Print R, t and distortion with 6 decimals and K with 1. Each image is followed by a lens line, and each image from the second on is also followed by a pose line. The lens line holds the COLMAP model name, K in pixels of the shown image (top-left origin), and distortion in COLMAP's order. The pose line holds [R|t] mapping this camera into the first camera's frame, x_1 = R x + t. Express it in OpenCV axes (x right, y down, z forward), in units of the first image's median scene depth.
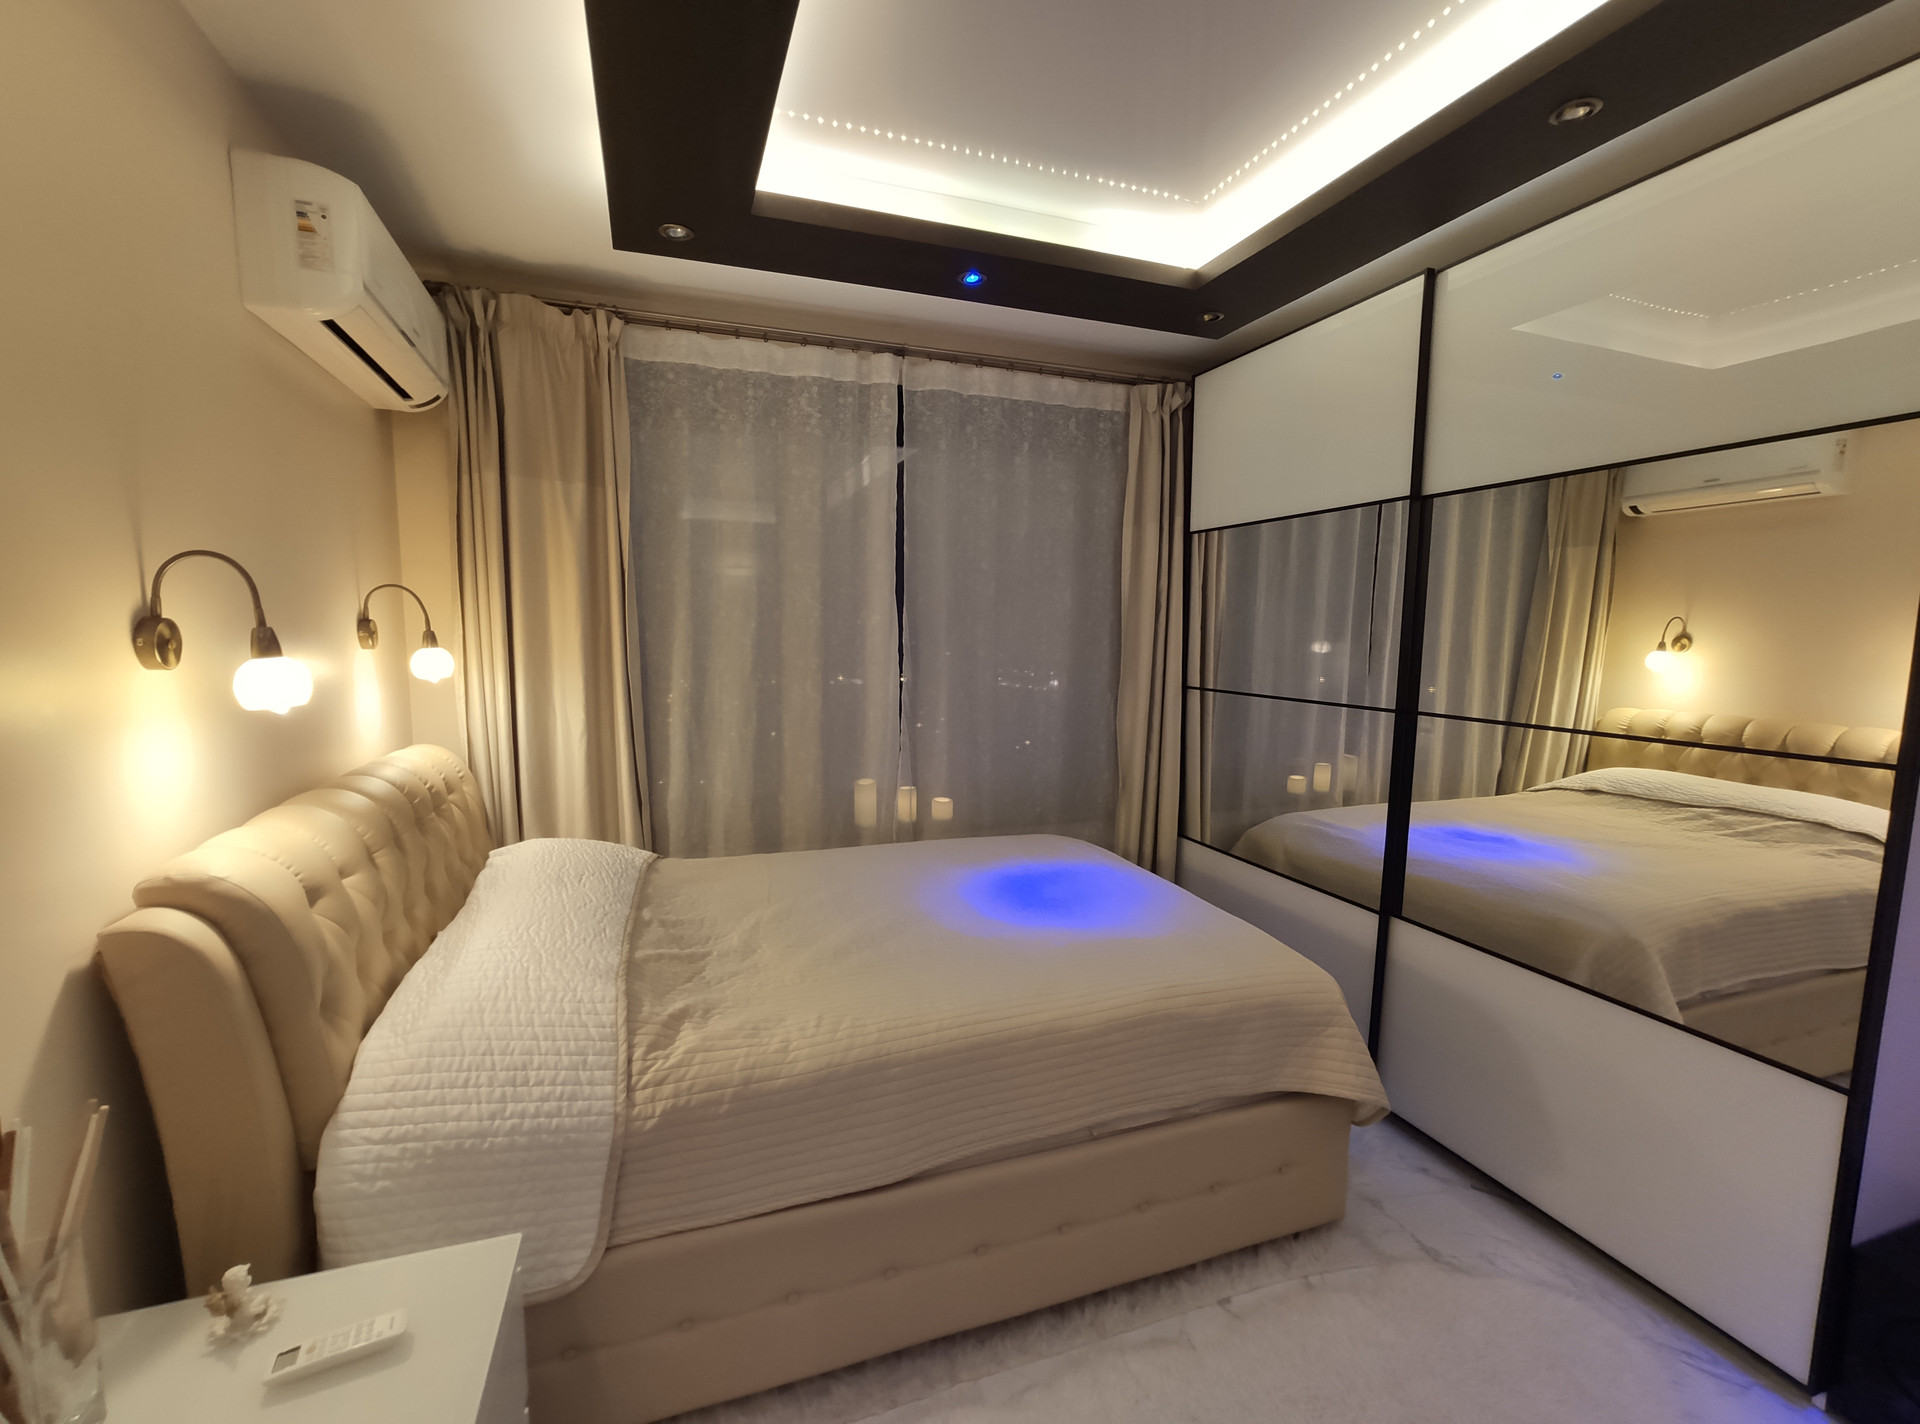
lens RADIAL K [[842.5, 0, 958.6], [0, 842.5, 725.2], [0, 0, 1]] dist [-0.047375, 0.030520]
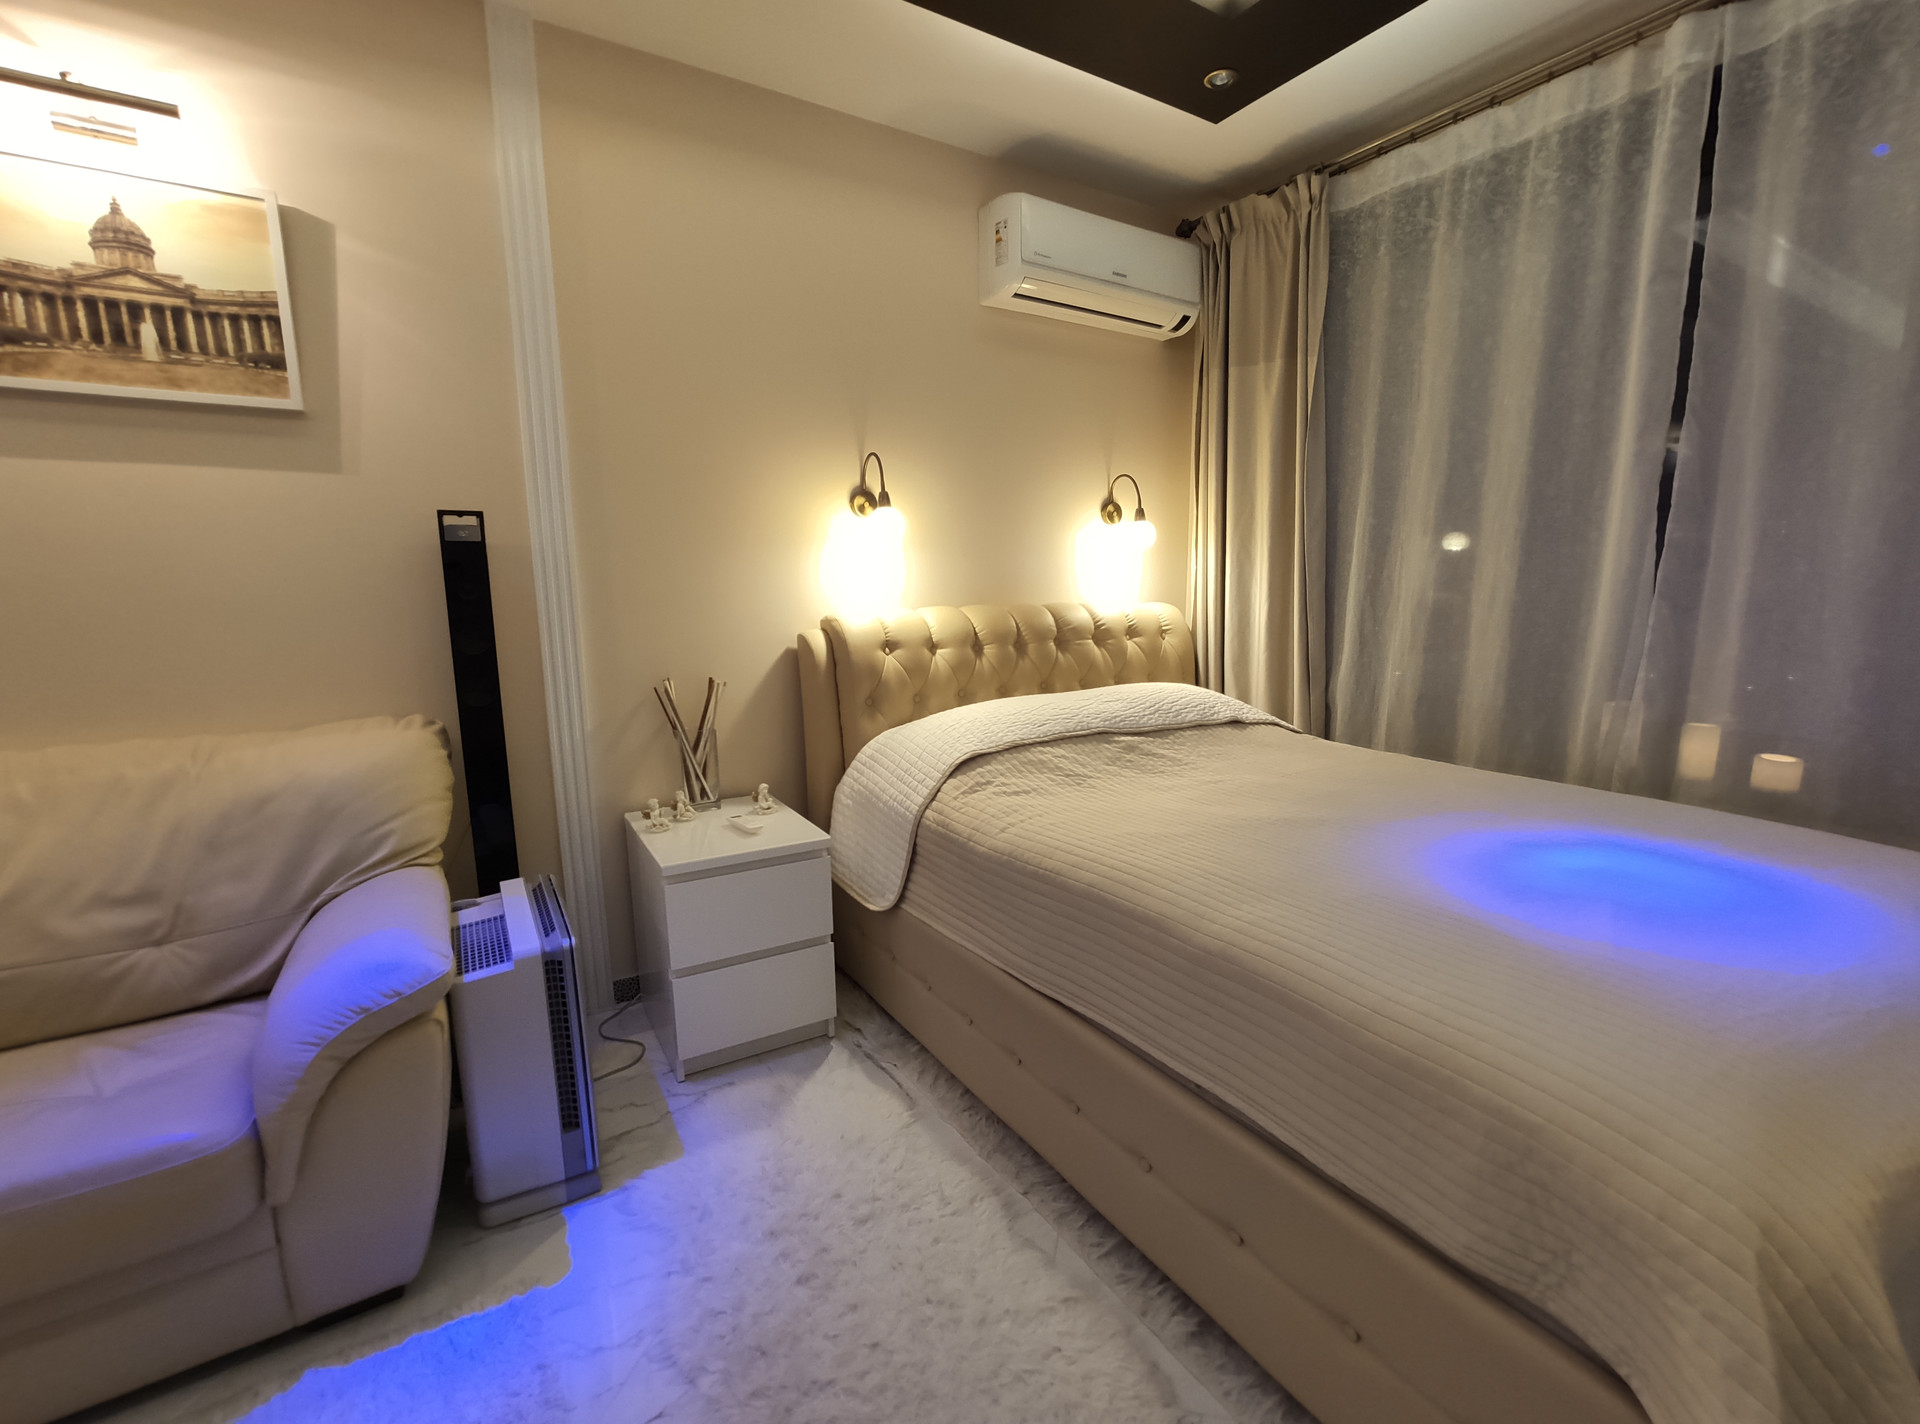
lens RADIAL K [[835.9, 0, 953.7], [0, 835.9, 725.4], [0, 0, 1]] dist [-0.022555, 0.007710]
pose [[0.204961, 0.162012, -0.965269, 0.526050], [-0.103766, 0.984244, 0.143163, 0.053834], [0.973254, 0.070819, 0.218543, 0.395962]]
